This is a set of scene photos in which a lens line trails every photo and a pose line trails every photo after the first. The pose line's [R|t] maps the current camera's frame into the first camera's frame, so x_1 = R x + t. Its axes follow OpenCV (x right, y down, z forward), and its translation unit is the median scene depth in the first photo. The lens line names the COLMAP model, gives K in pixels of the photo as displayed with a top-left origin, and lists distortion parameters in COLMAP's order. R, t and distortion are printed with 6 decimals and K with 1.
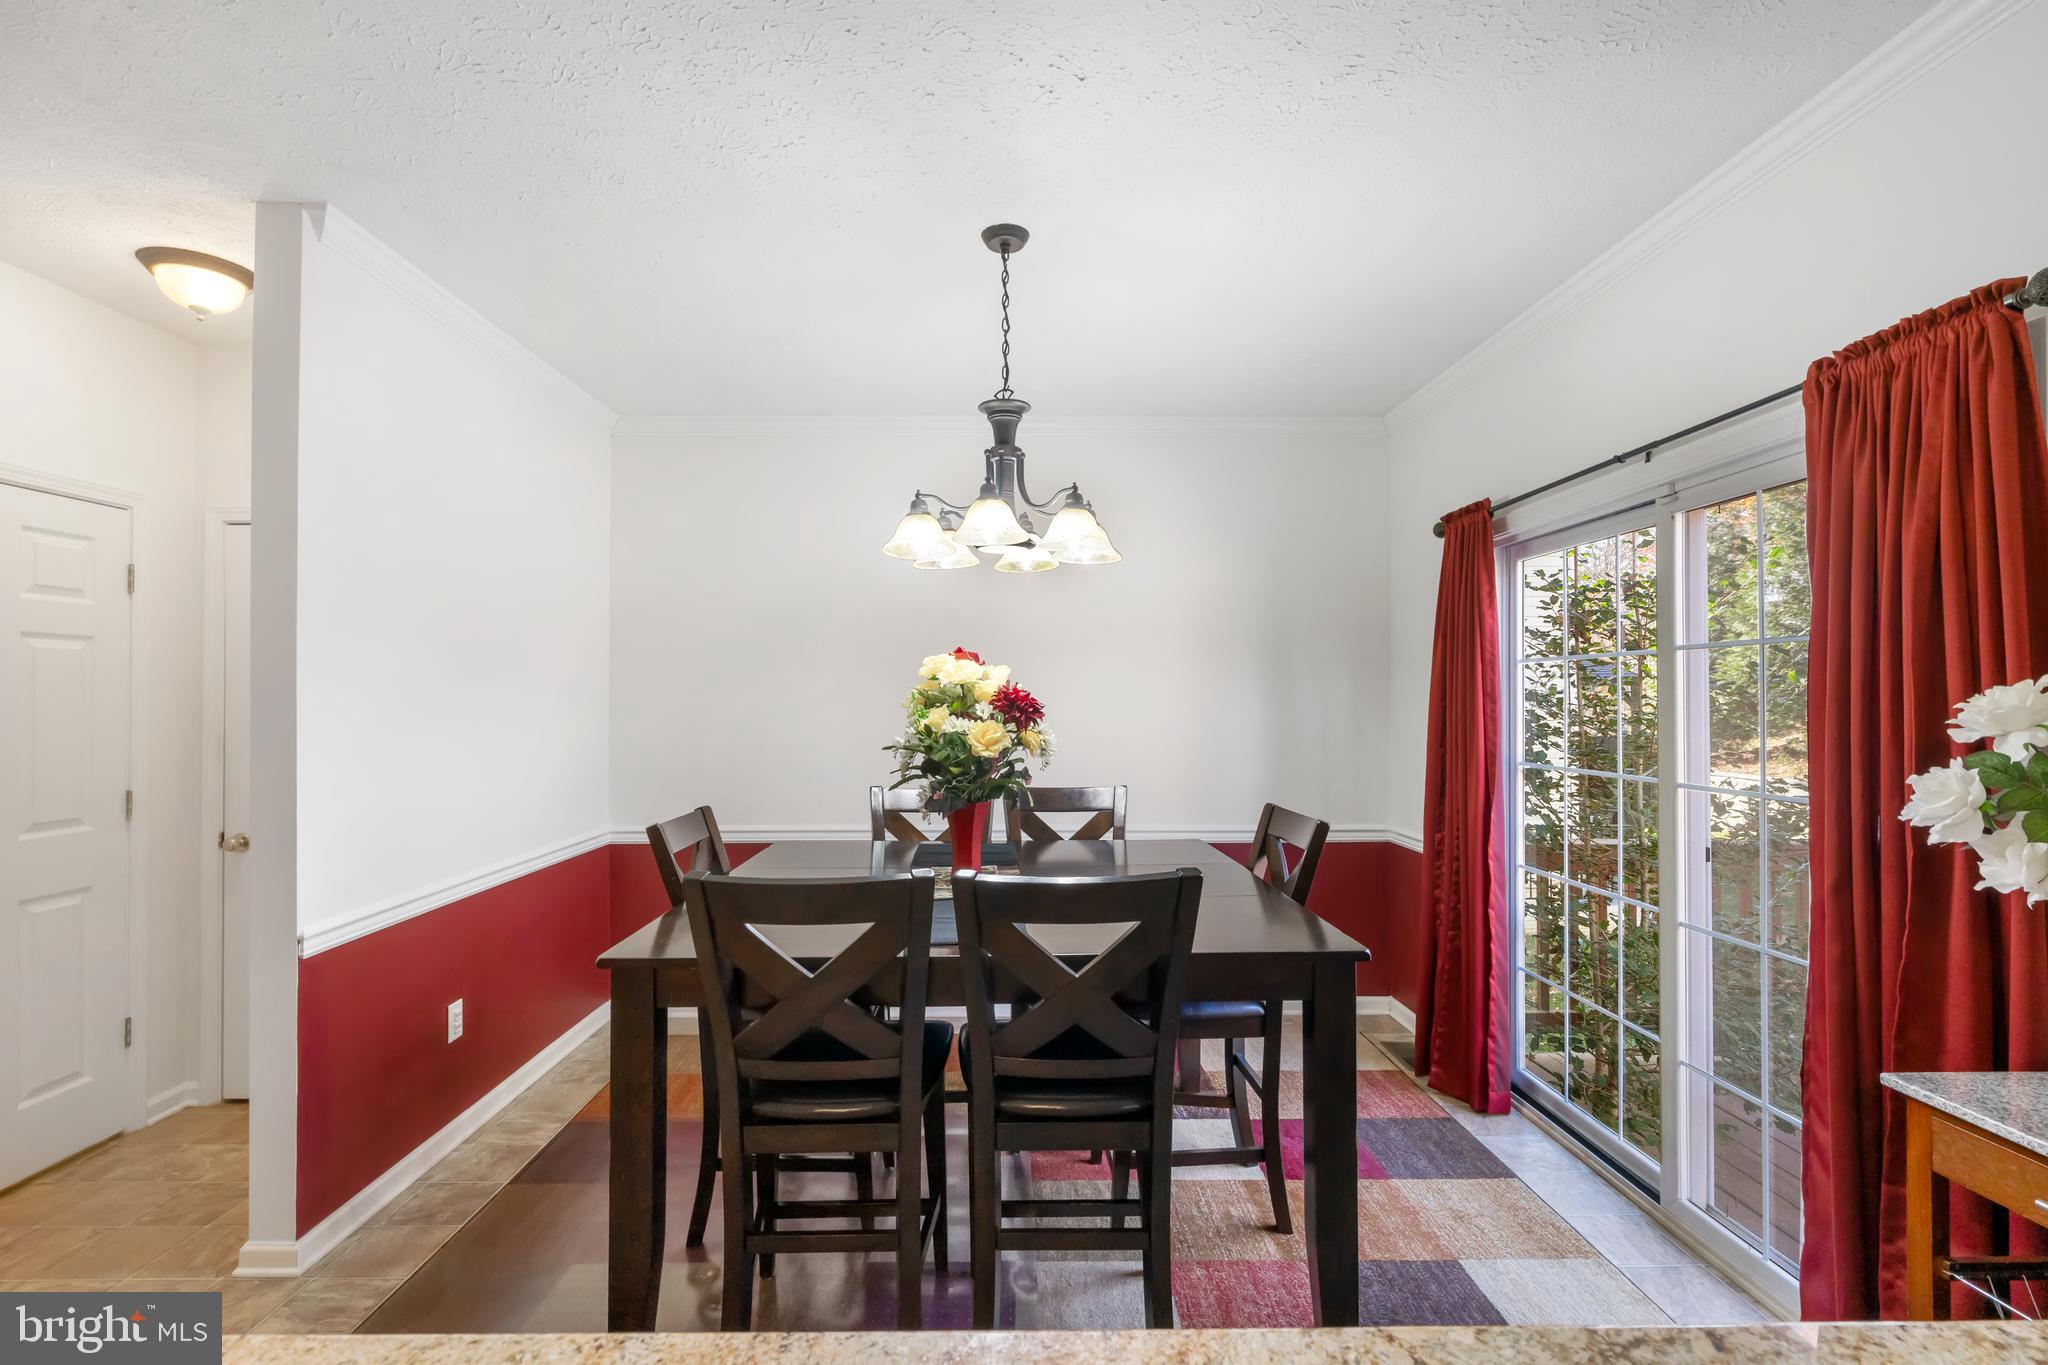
lens RADIAL K [[917.1, 0, 1021.7], [0, 917.1, 693.1], [0, 0, 1]] dist [-0.006286, 0.002984]
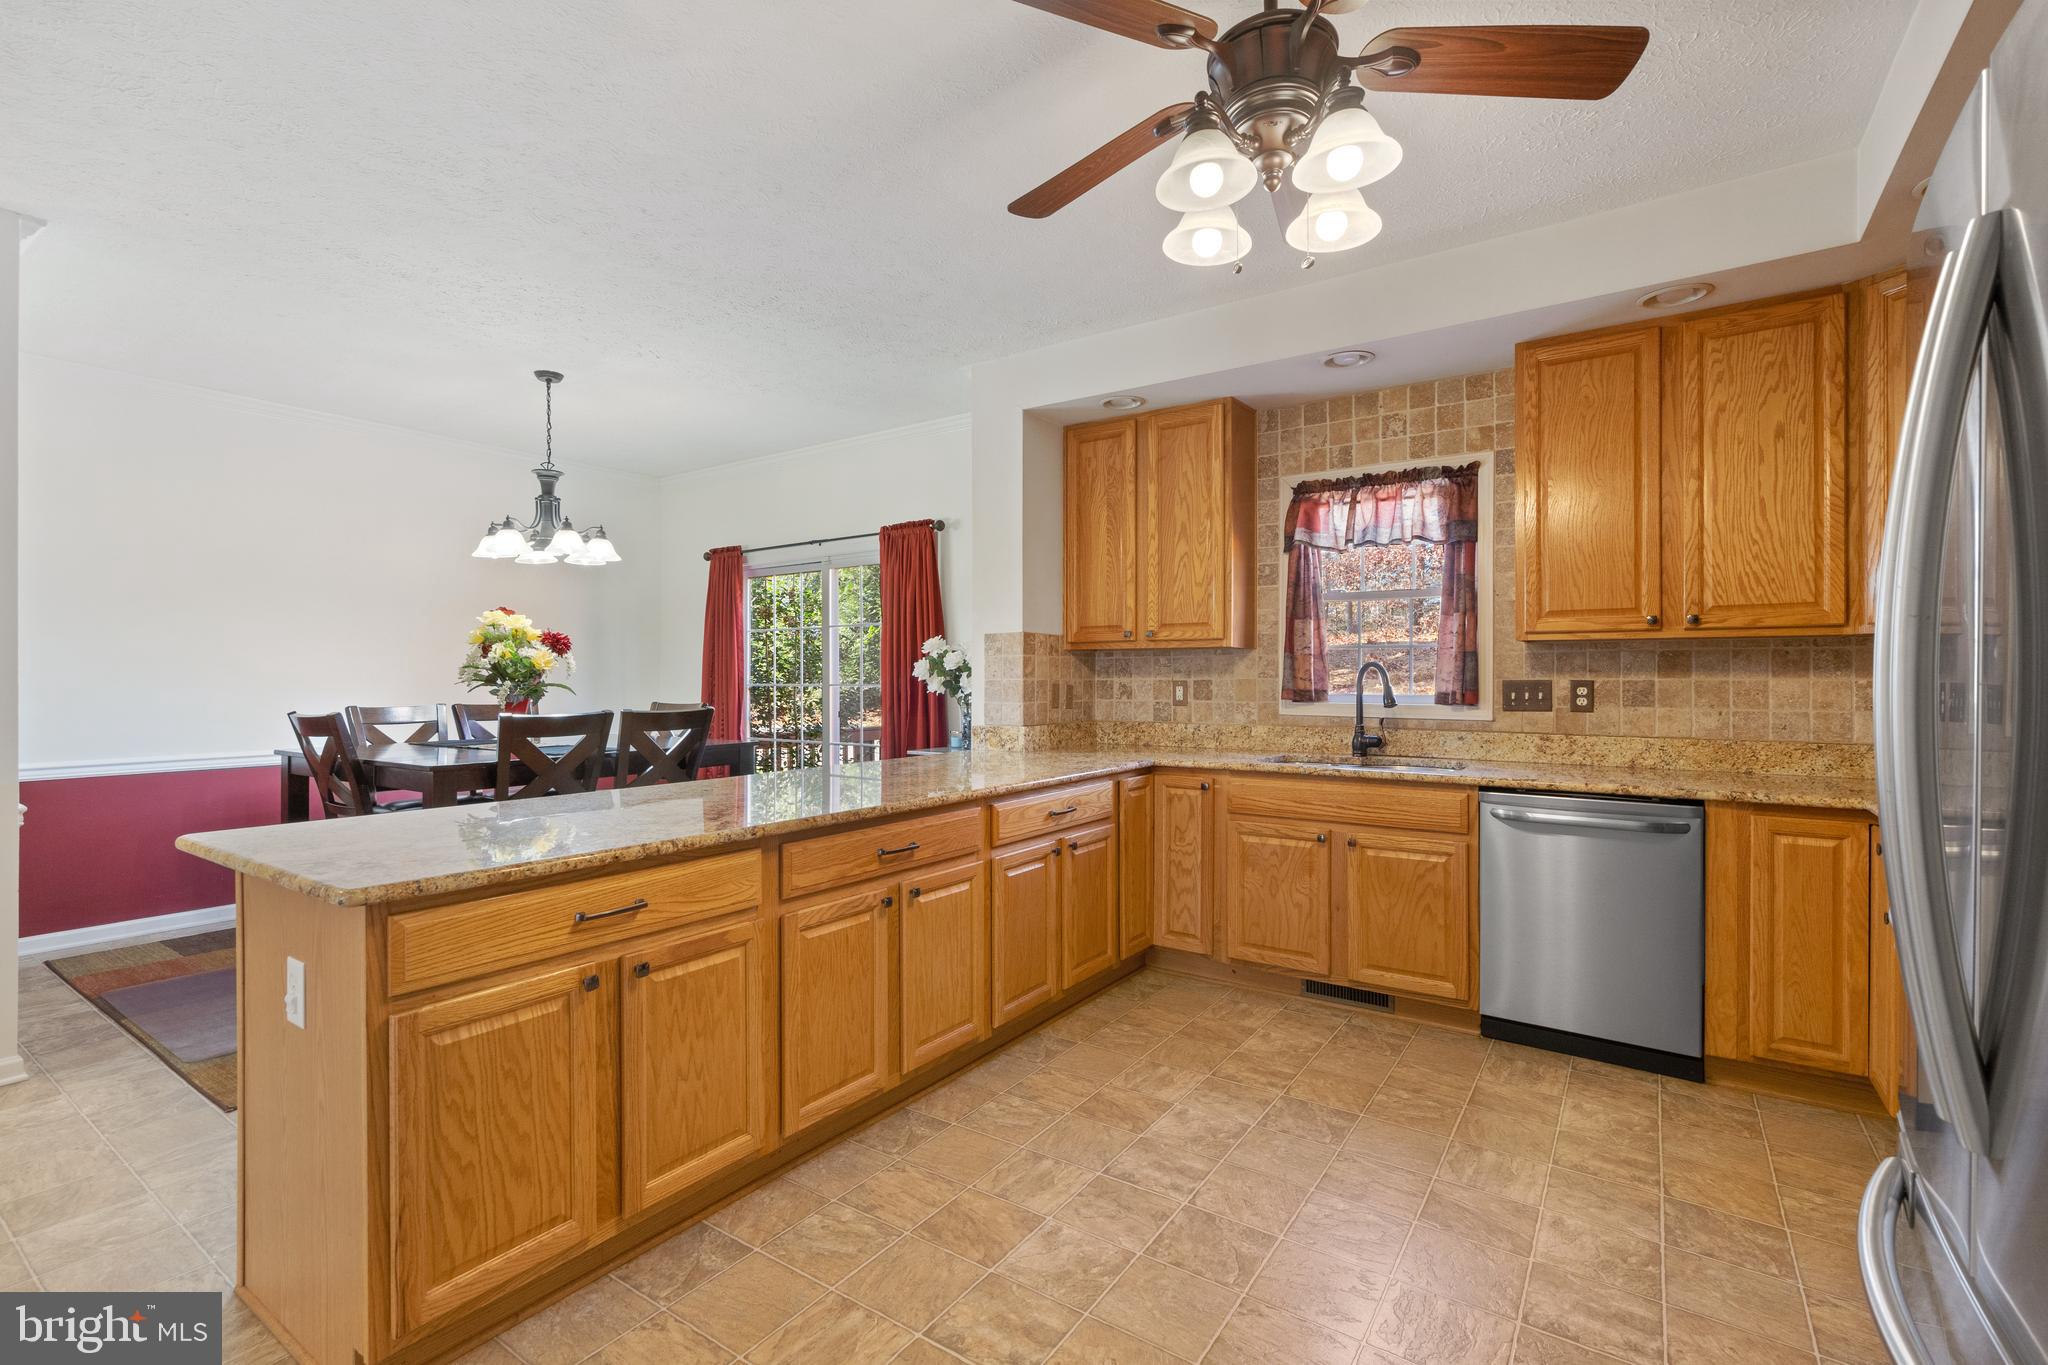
lens RADIAL K [[917.1, 0, 1003.3], [0, 917.1, 676.4], [0, 0, 1]] dist [-0.006286, 0.002984]
pose [[0.587952, 0.000076, 0.808896, -0.929401], [-0.002717, 0.999995, 0.001881, 0.074025], [-0.808892, -0.003304, 0.587949, -0.748320]]
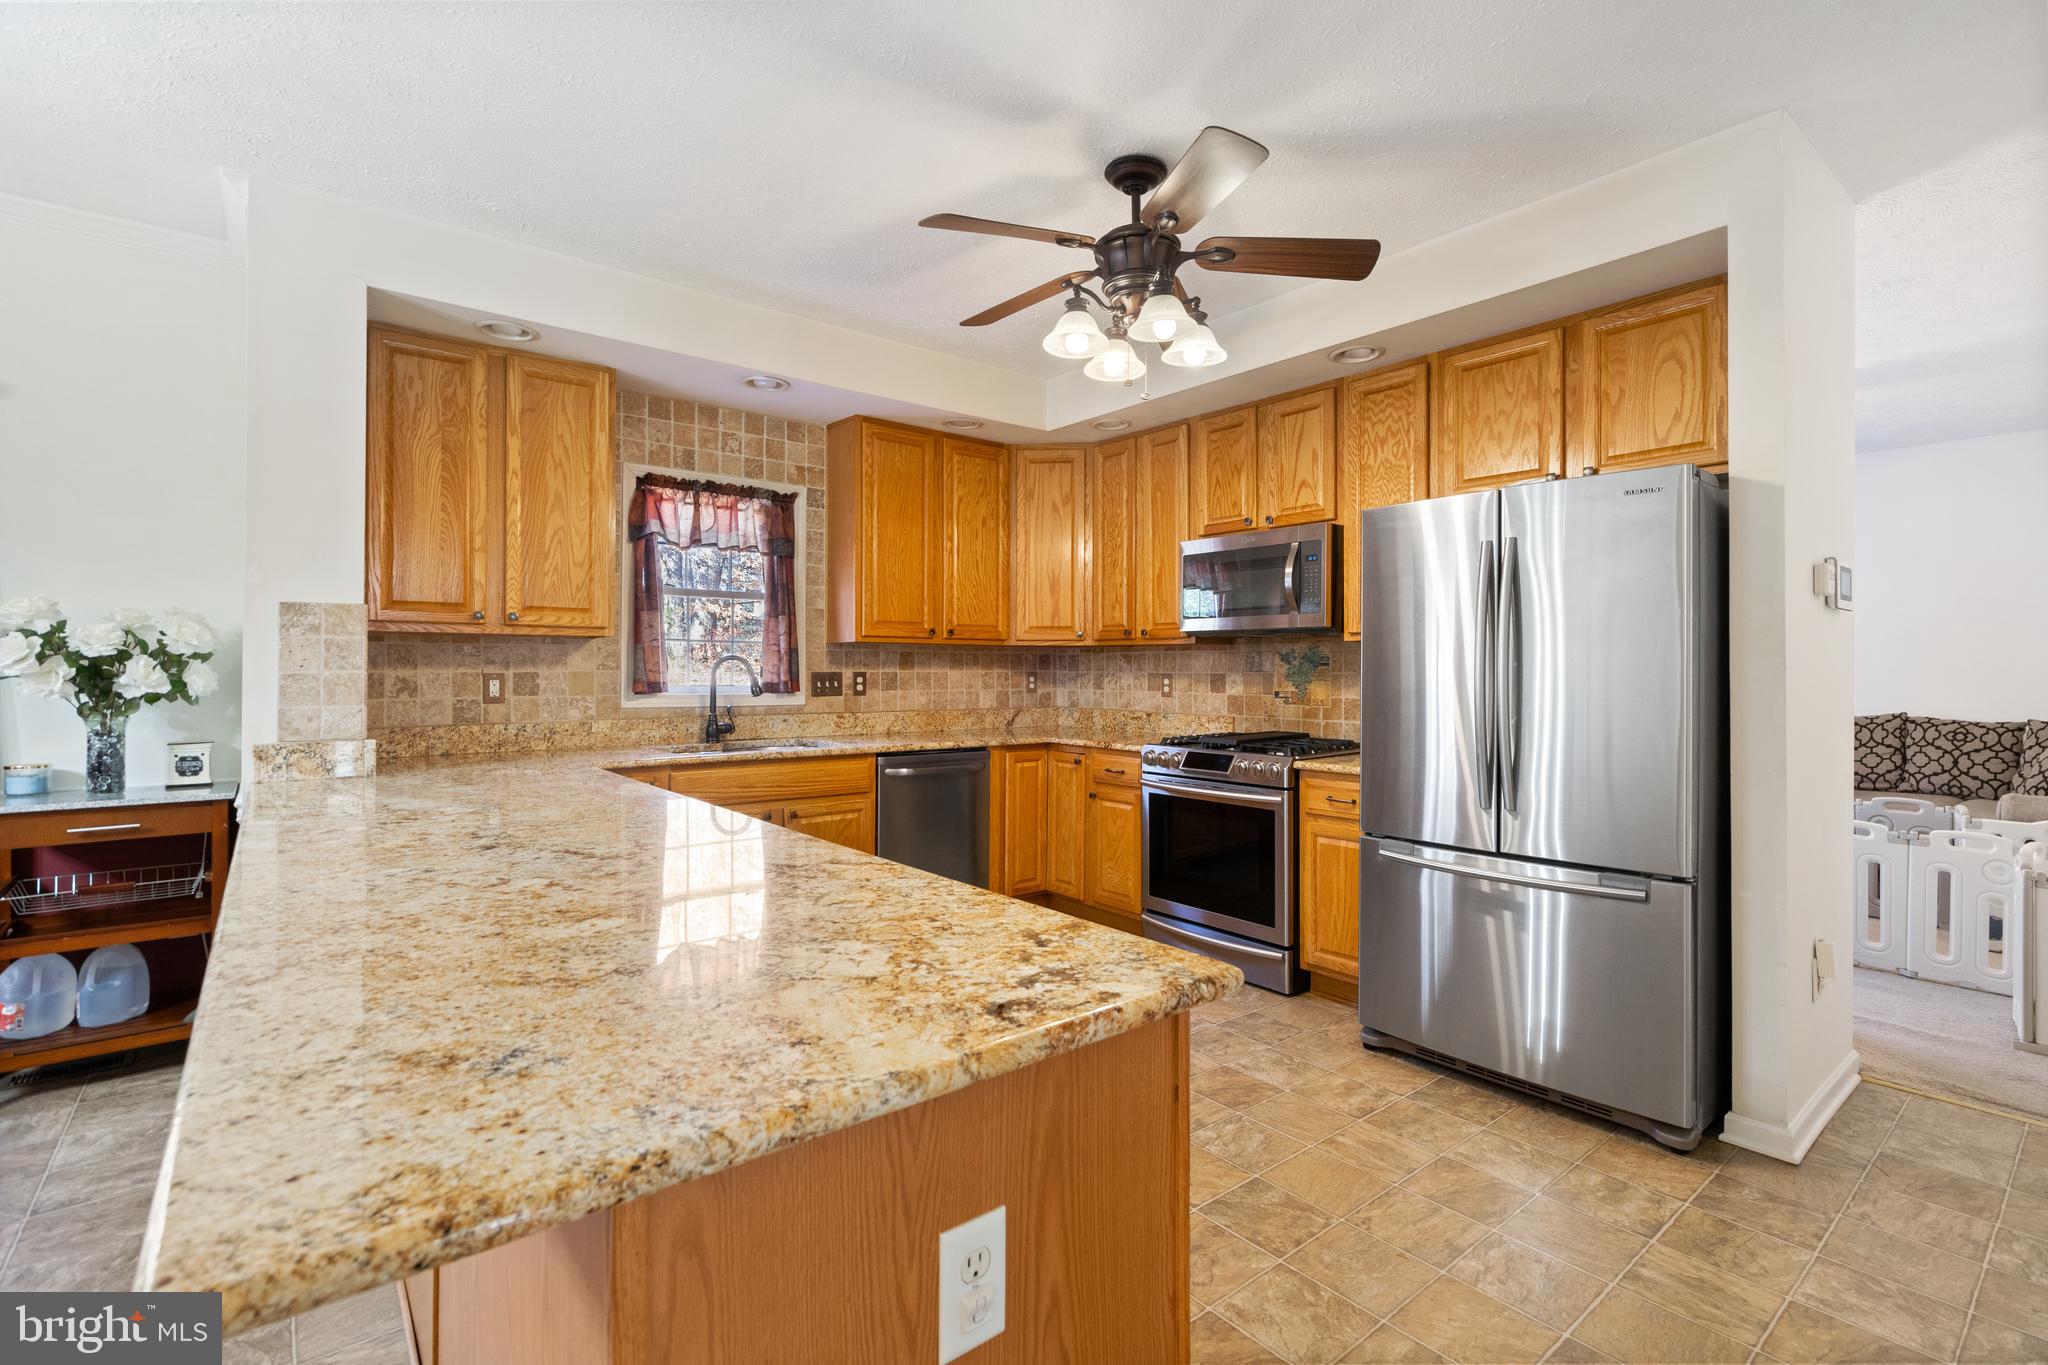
lens RADIAL K [[917.1, 0, 1030.0], [0, 917.1, 655.9], [0, 0, 1]] dist [-0.006286, 0.002984]
pose [[-0.619065, 0.012752, 0.785236, -0.985465], [-0.002905, 0.999824, -0.018528, 0.081094], [-0.785335, -0.013751, -0.618919, 0.256971]]
